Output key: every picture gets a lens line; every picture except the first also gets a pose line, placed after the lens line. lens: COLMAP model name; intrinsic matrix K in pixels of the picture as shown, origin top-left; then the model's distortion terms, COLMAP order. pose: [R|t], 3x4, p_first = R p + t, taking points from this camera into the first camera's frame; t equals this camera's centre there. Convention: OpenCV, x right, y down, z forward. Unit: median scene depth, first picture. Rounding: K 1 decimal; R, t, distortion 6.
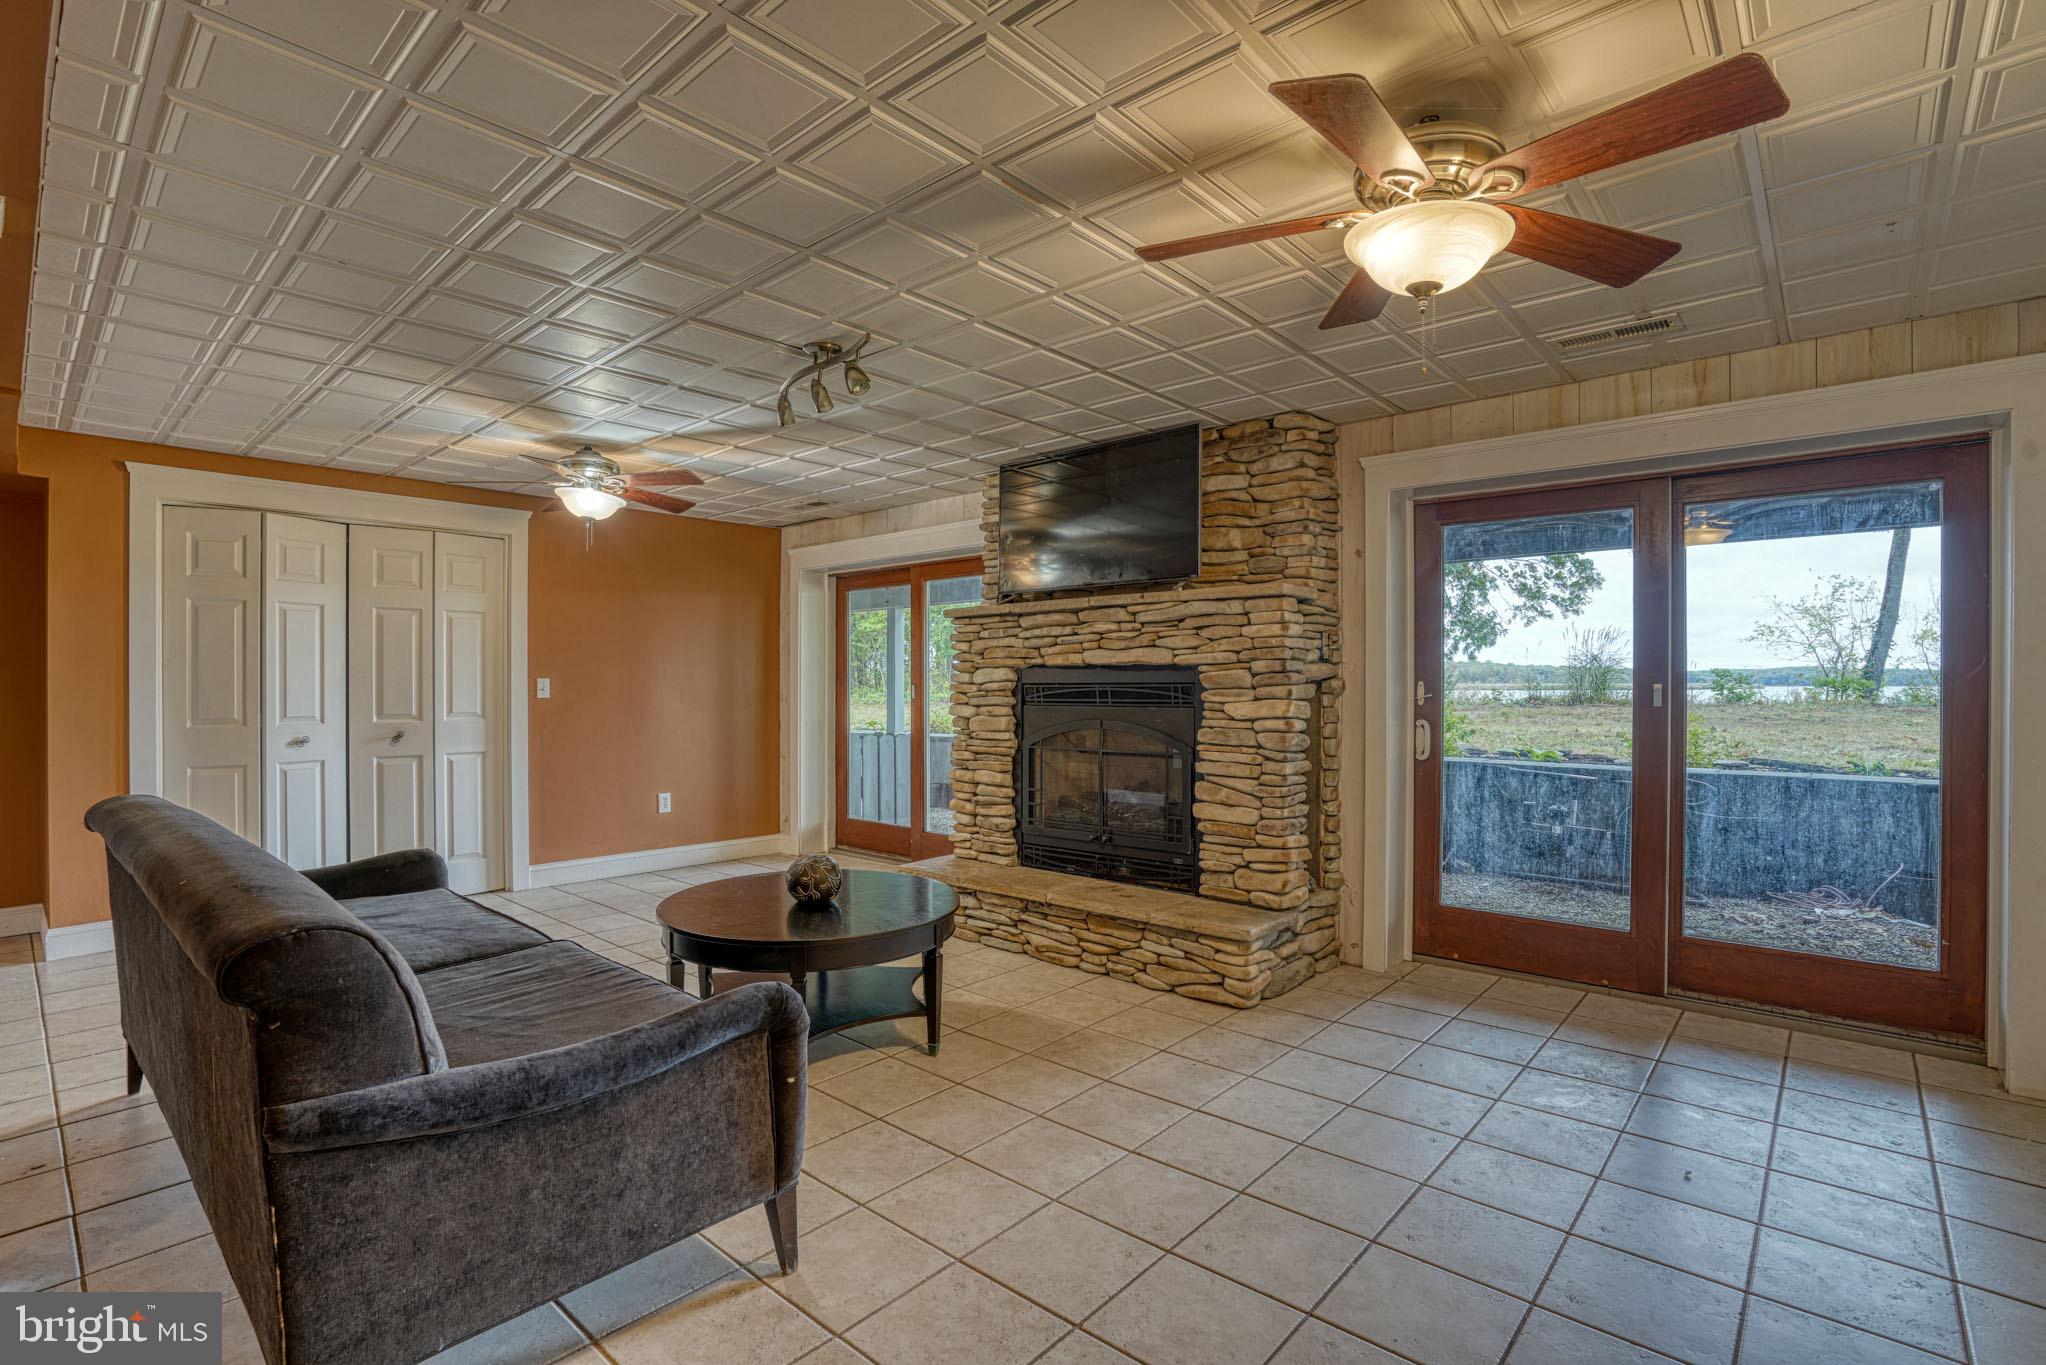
lens RADIAL K [[953.0, 0, 1010.9], [0, 953.0, 688.4], [0, 0, 1]] dist [-0.054191, 0.016917]
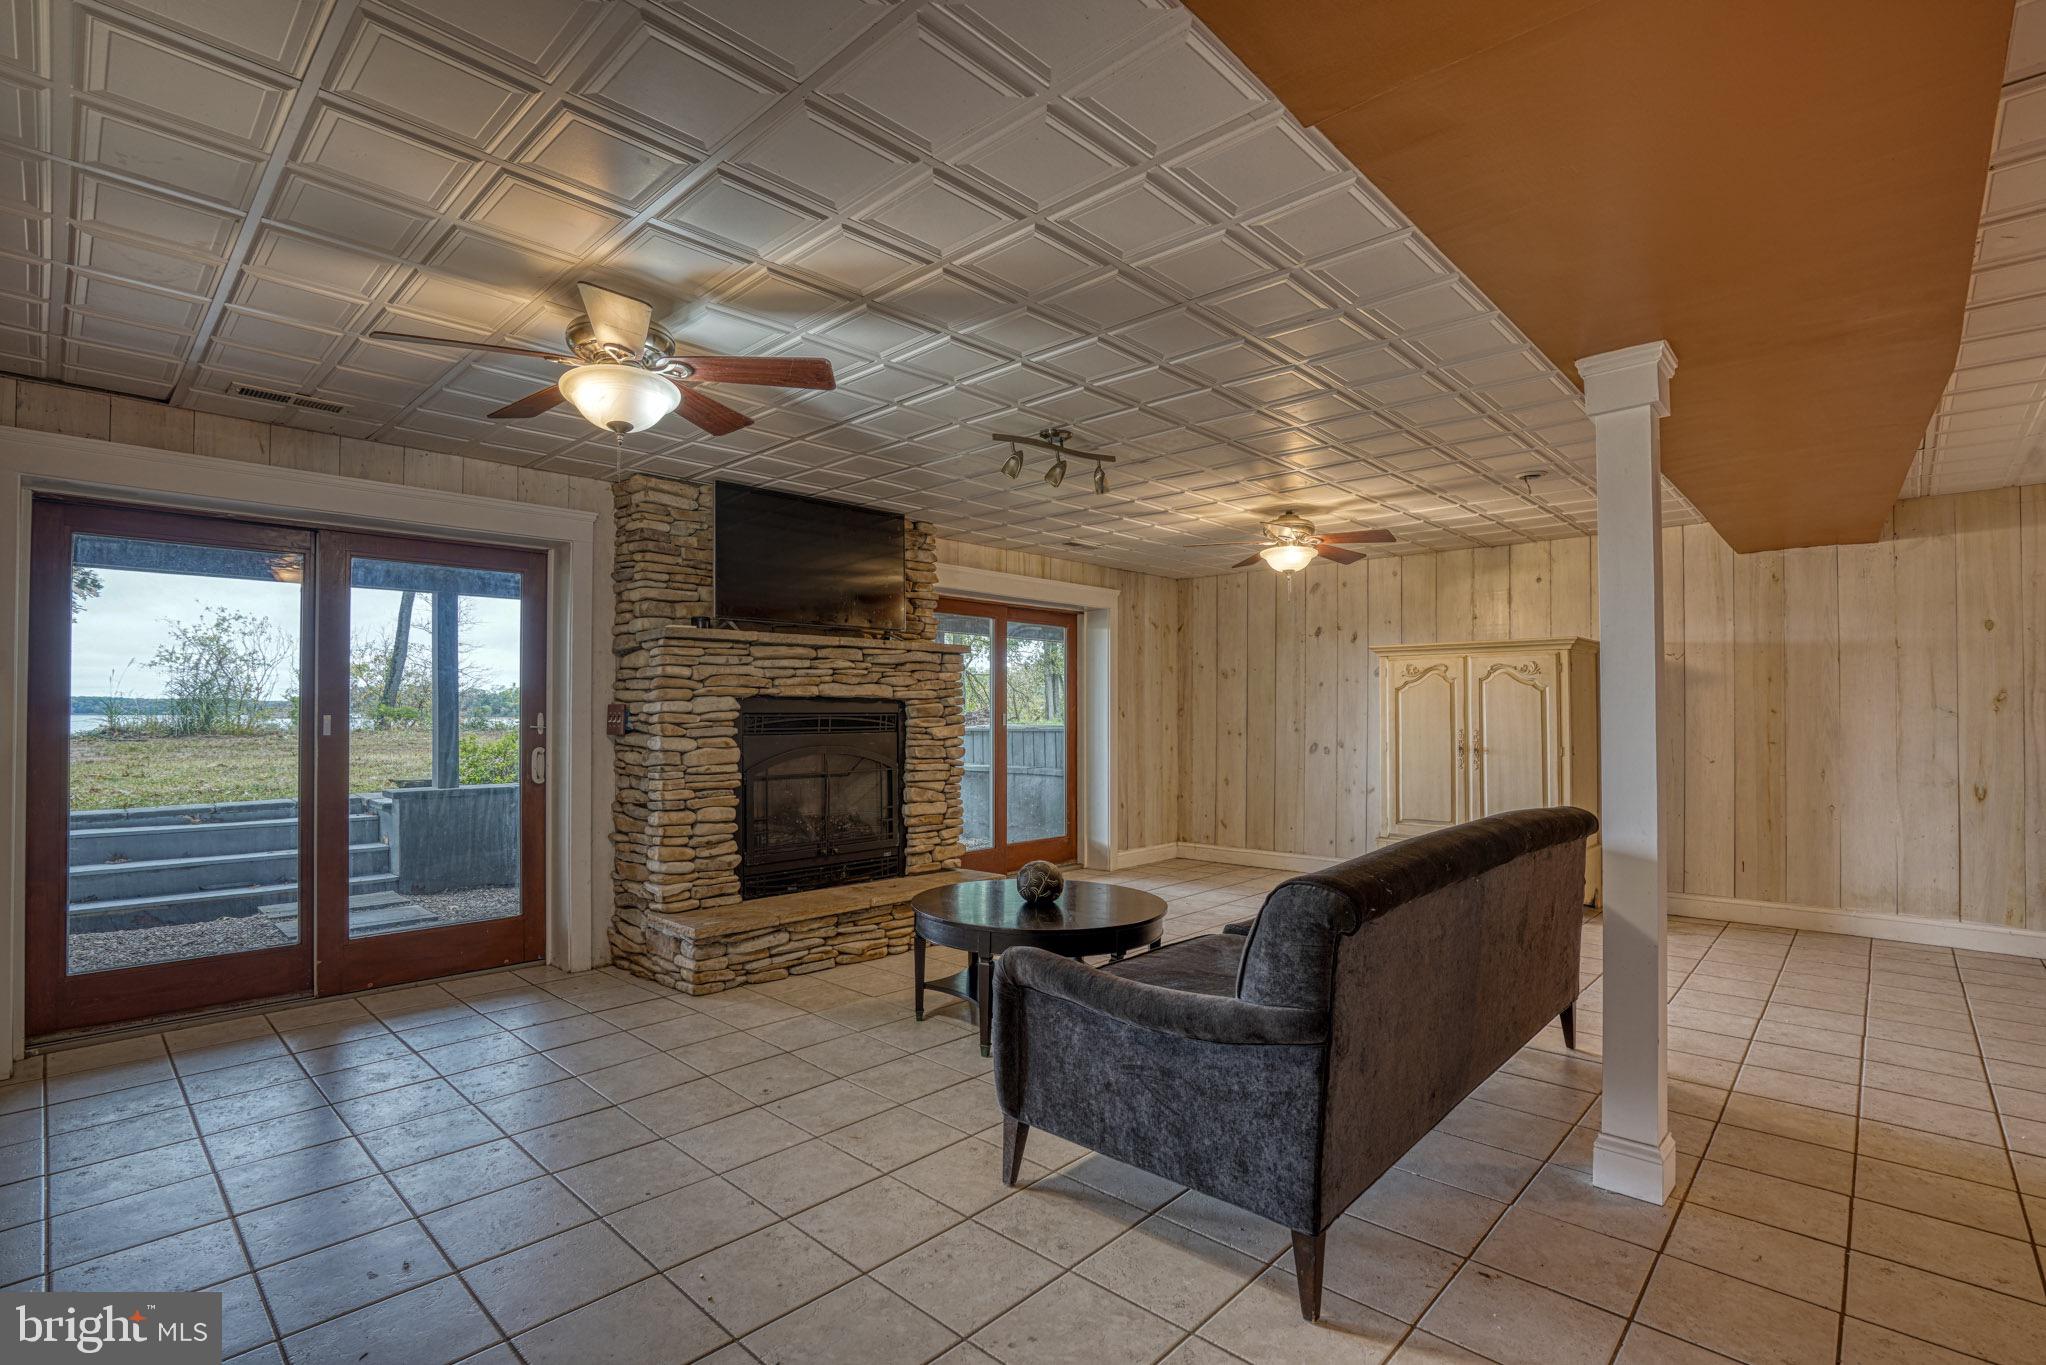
lens RADIAL K [[953.0, 0, 1010.9], [0, 953.0, 688.4], [0, 0, 1]] dist [-0.054191, 0.016917]
pose [[0.030261, 0.025717, 0.999211, -1.013471], [0.004483, 0.999655, -0.025864, -0.004344], [-0.999532, 0.005263, 0.030135, 0.740934]]
